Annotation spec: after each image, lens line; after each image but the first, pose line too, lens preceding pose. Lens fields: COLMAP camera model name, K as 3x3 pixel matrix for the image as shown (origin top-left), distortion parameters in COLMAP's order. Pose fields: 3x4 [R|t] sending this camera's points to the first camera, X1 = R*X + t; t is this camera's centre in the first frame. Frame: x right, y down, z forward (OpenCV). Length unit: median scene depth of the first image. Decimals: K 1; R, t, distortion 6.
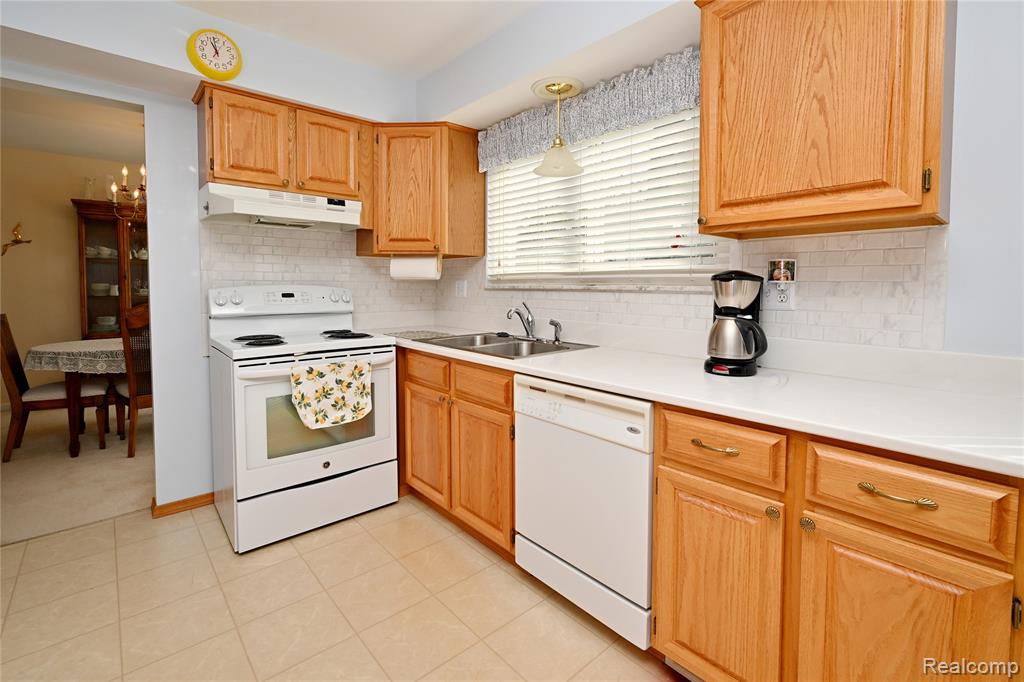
lens RADIAL K [[452.5, 0, 478.8], [0, 452.5, 301.7], [0, 0, 1]] dist [-0.005275, -0.000518]
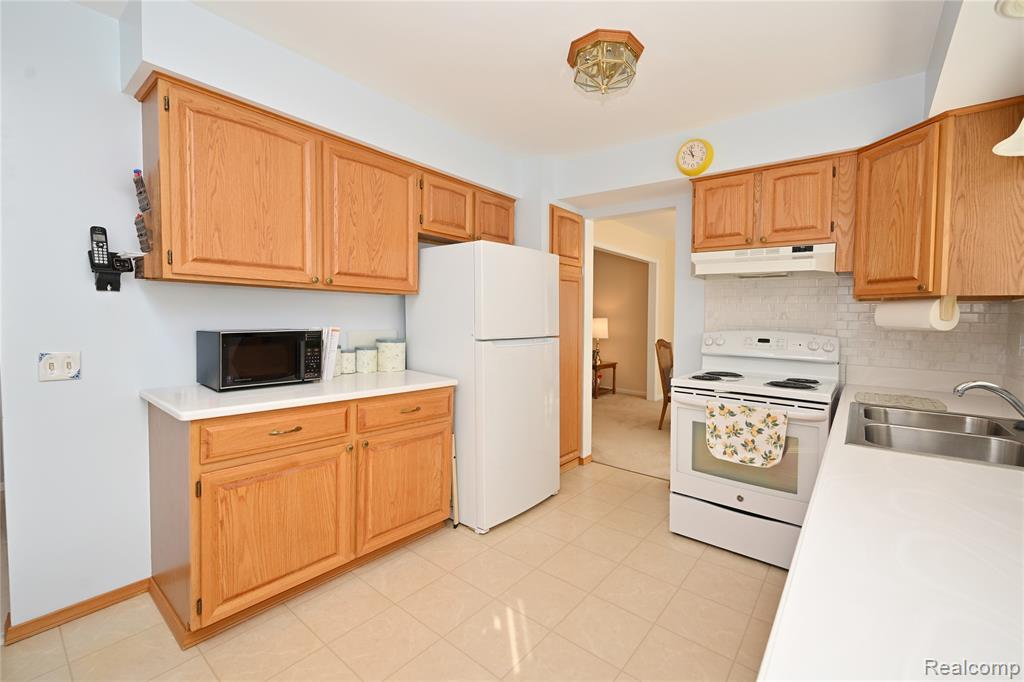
lens RADIAL K [[406.0, 0, 543.2], [0, 406.0, 330.1], [0, 0, 1]] dist [-0.015592, 0.000148]
pose [[0.252030, 0.031505, -0.967206, 0.457049], [-0.056351, 0.998252, 0.017833, -0.031500], [0.966077, 0.050009, 0.253365, 0.276226]]
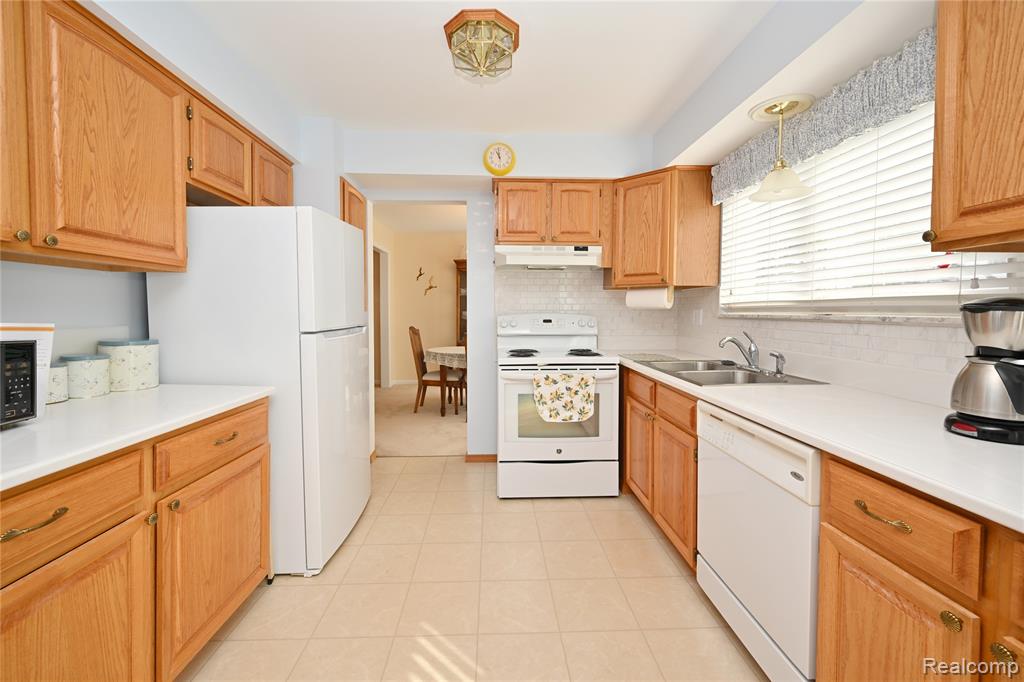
lens RADIAL K [[385.7, 0, 504.6], [0, 385.7, 320.8], [0, 0, 1]] dist [-0.005741, -0.000230]
pose [[0.791890, 0.014106, -0.610500, 0.208484], [-0.021602, 0.999755, -0.004921, -0.007706], [0.610281, 0.017086, 0.792001, 0.011987]]
